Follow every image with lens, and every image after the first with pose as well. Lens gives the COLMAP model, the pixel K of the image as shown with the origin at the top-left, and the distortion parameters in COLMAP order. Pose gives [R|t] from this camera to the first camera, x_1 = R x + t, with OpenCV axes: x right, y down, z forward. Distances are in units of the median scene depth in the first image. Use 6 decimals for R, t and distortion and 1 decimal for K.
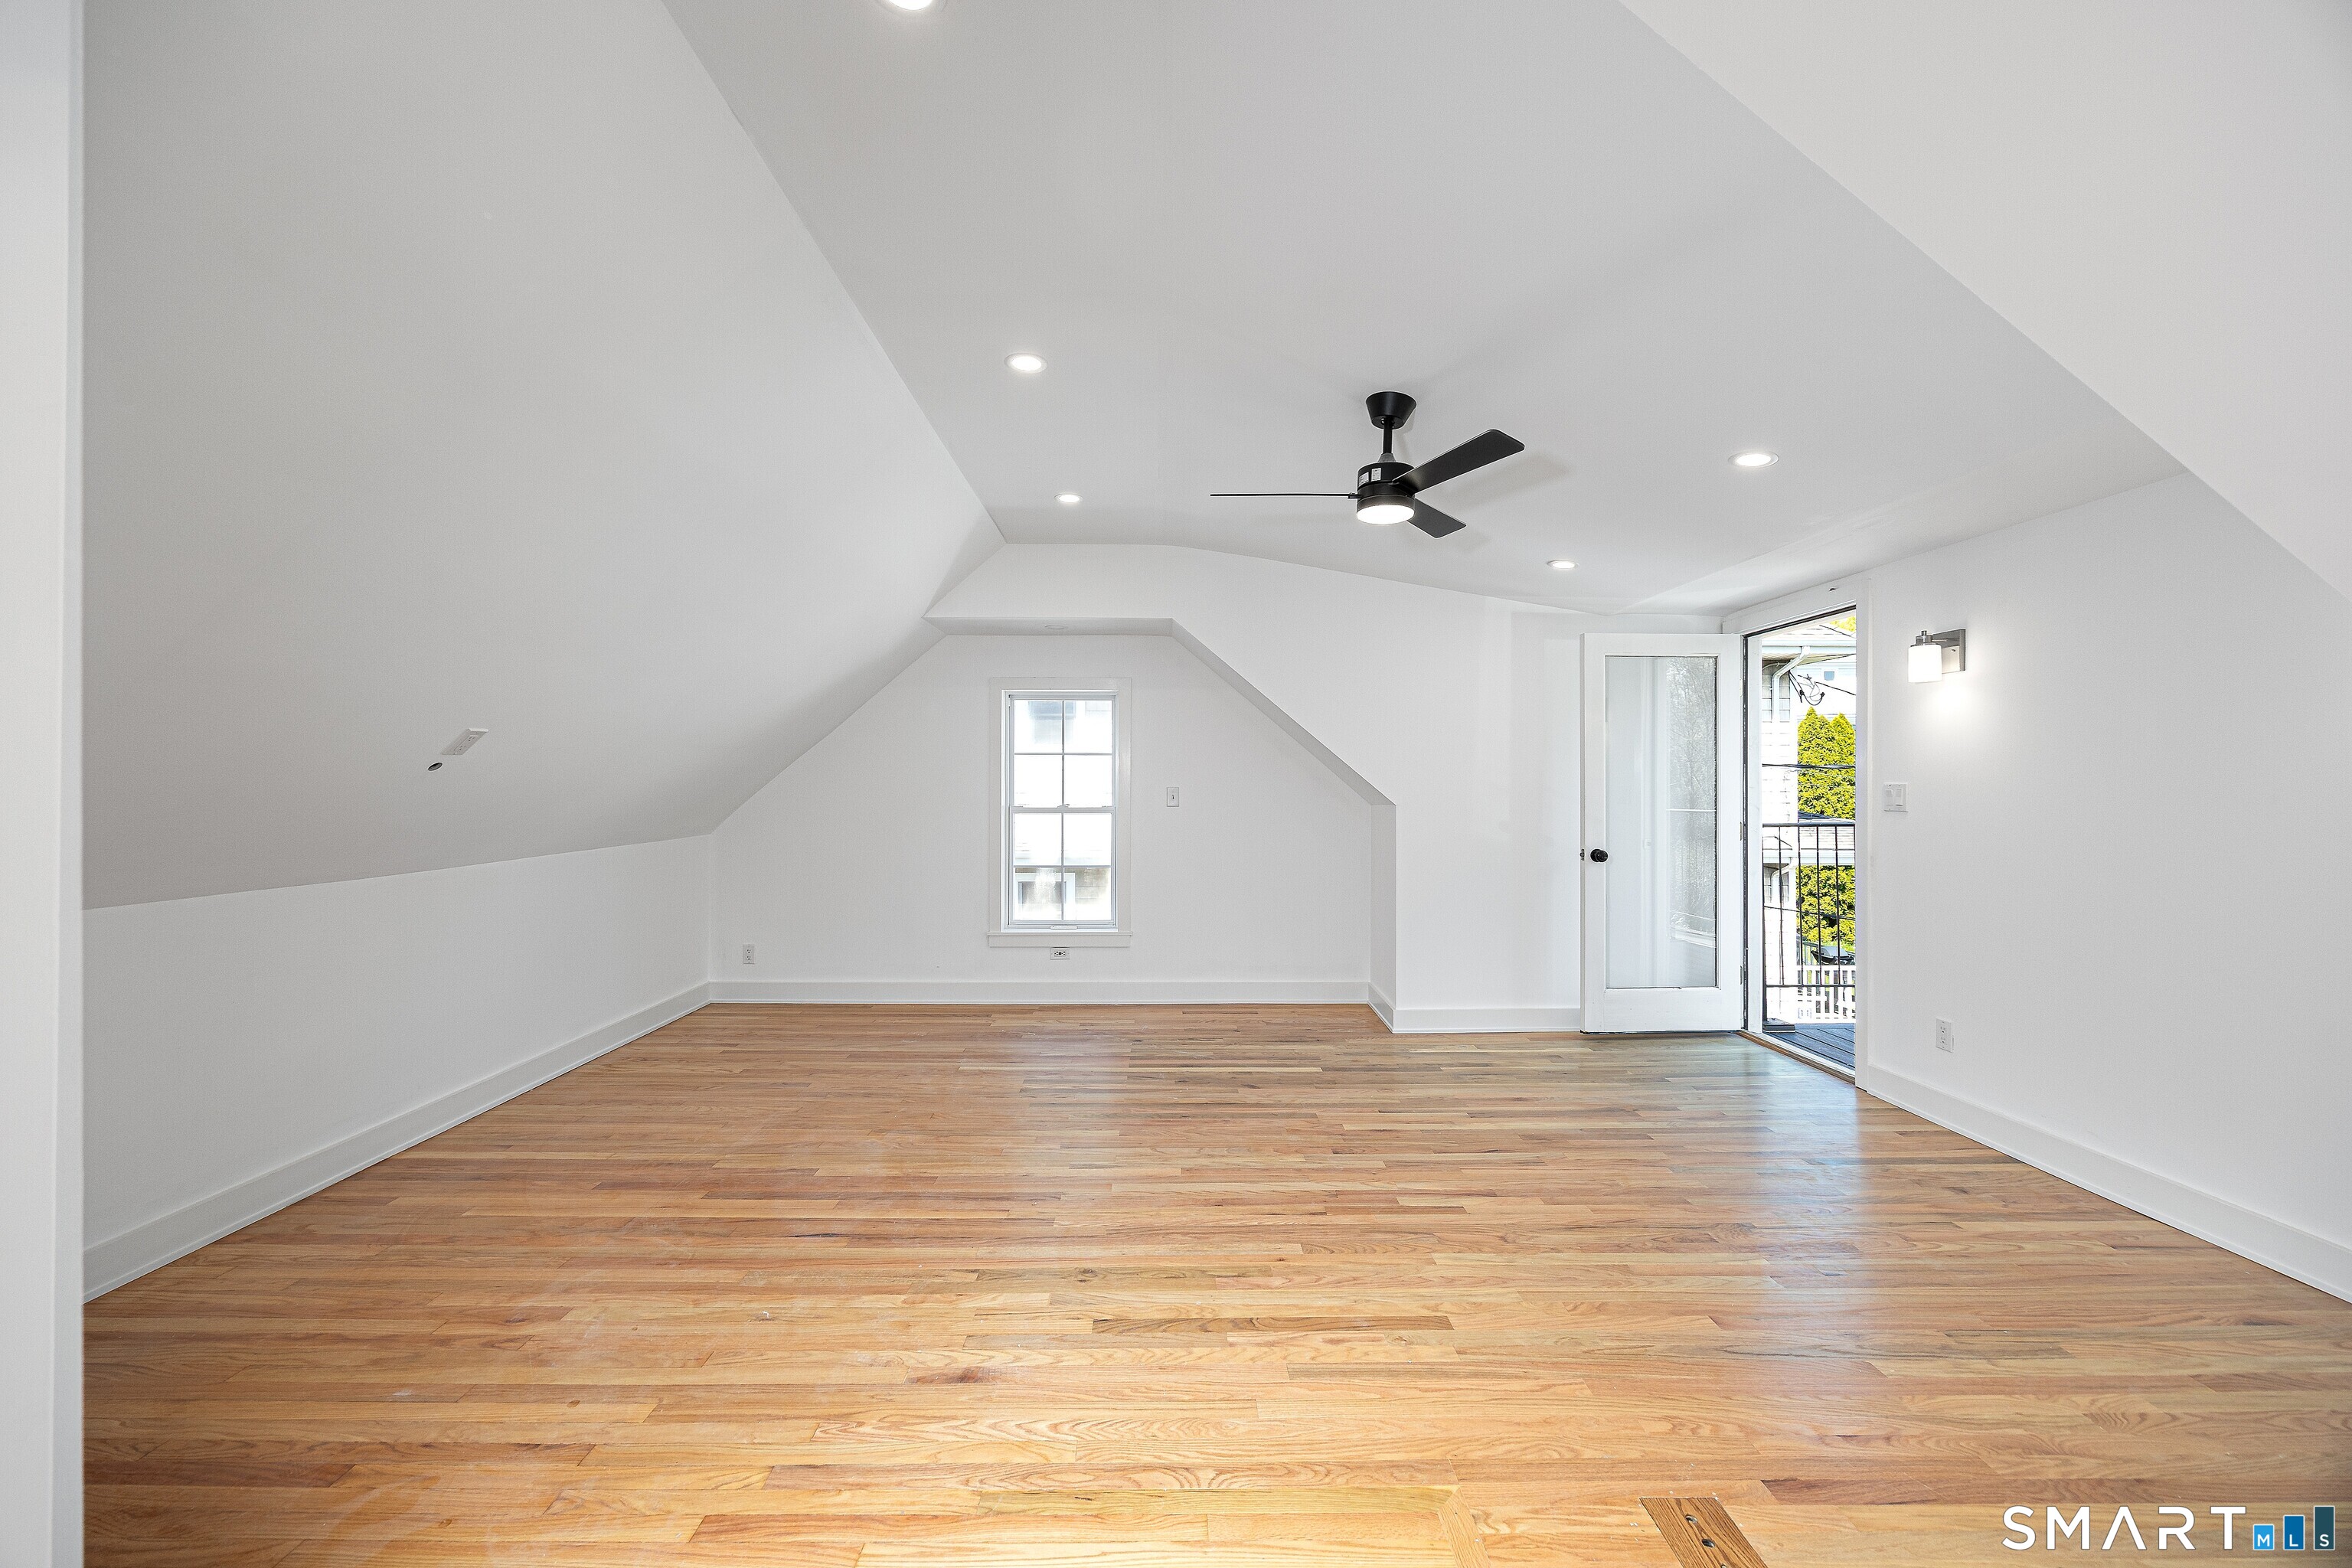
lens RADIAL K [[900.5, 0, 1176.0], [0, 900.5, 784.0], [0, 0, 1]] dist [-0.001515, 0.000136]
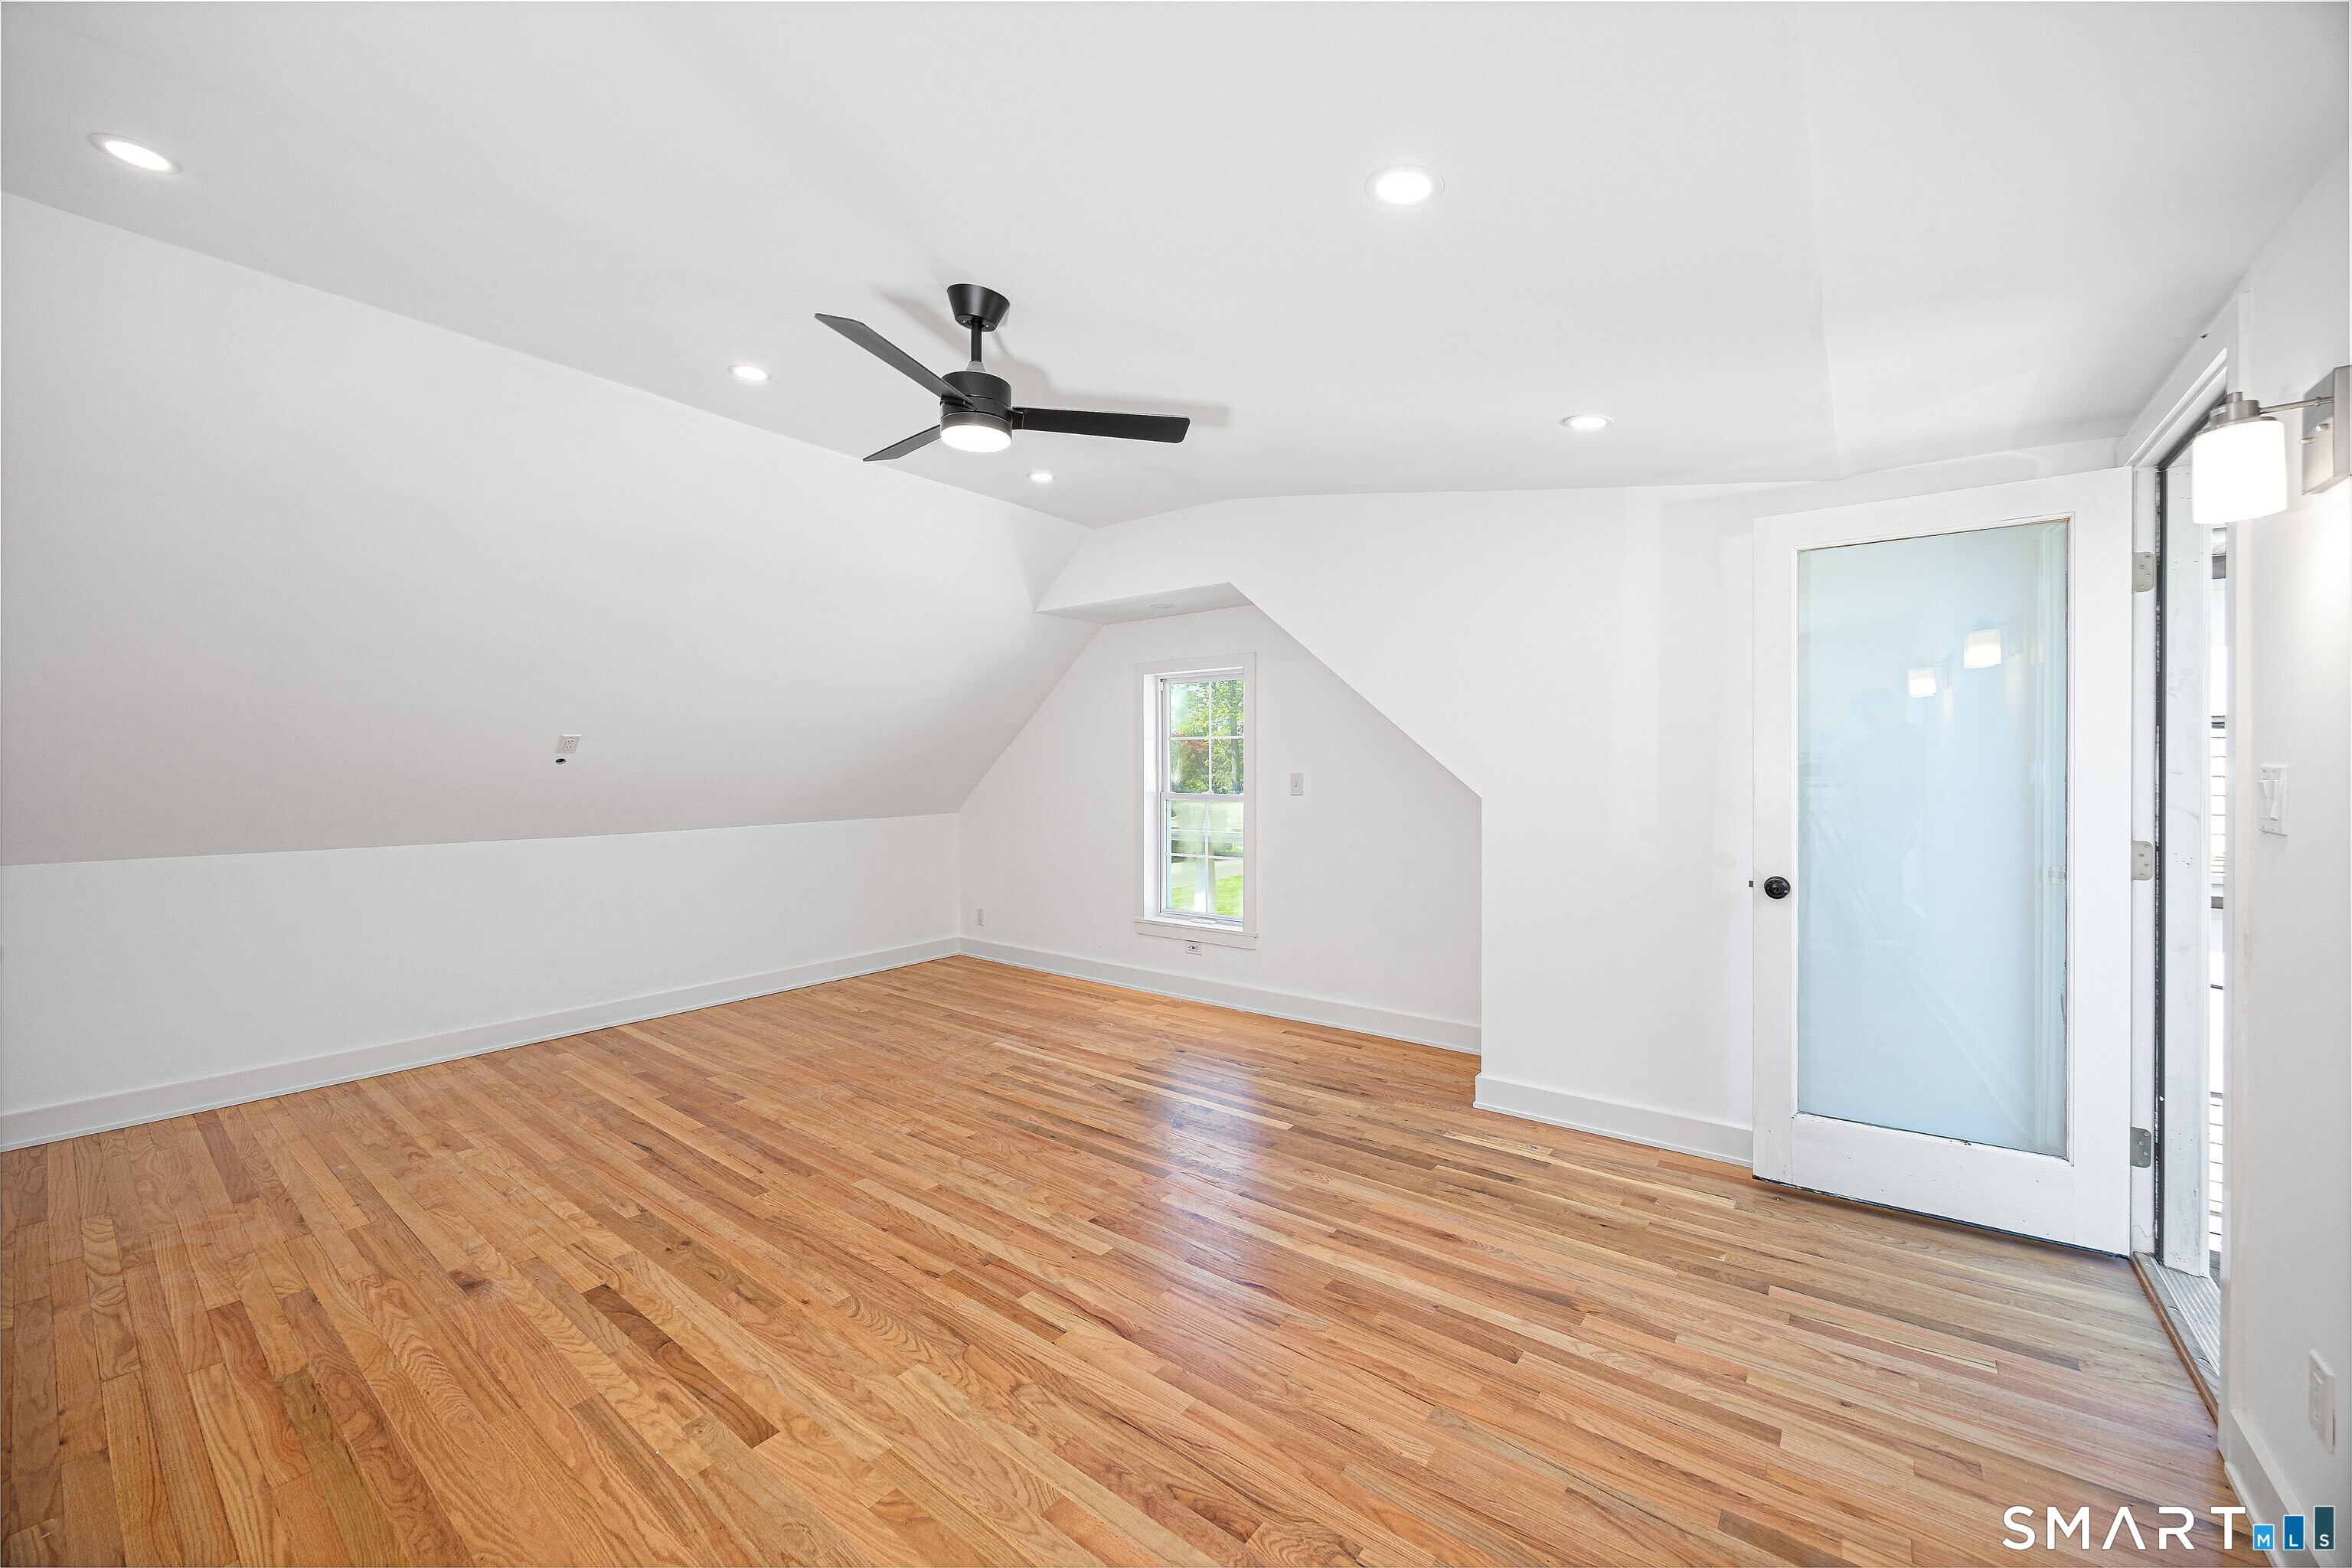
lens RADIAL K [[898.8, 0, 1174.2], [0, 898.8, 773.9], [0, 0, 1]] dist [-0.001446, -0.000095]
pose [[0.786798, -0.001573, -0.617208, 0.697301], [0.005784, 0.999972, 0.004826, -0.001013], [0.617183, -0.007367, 0.786785, 0.380124]]
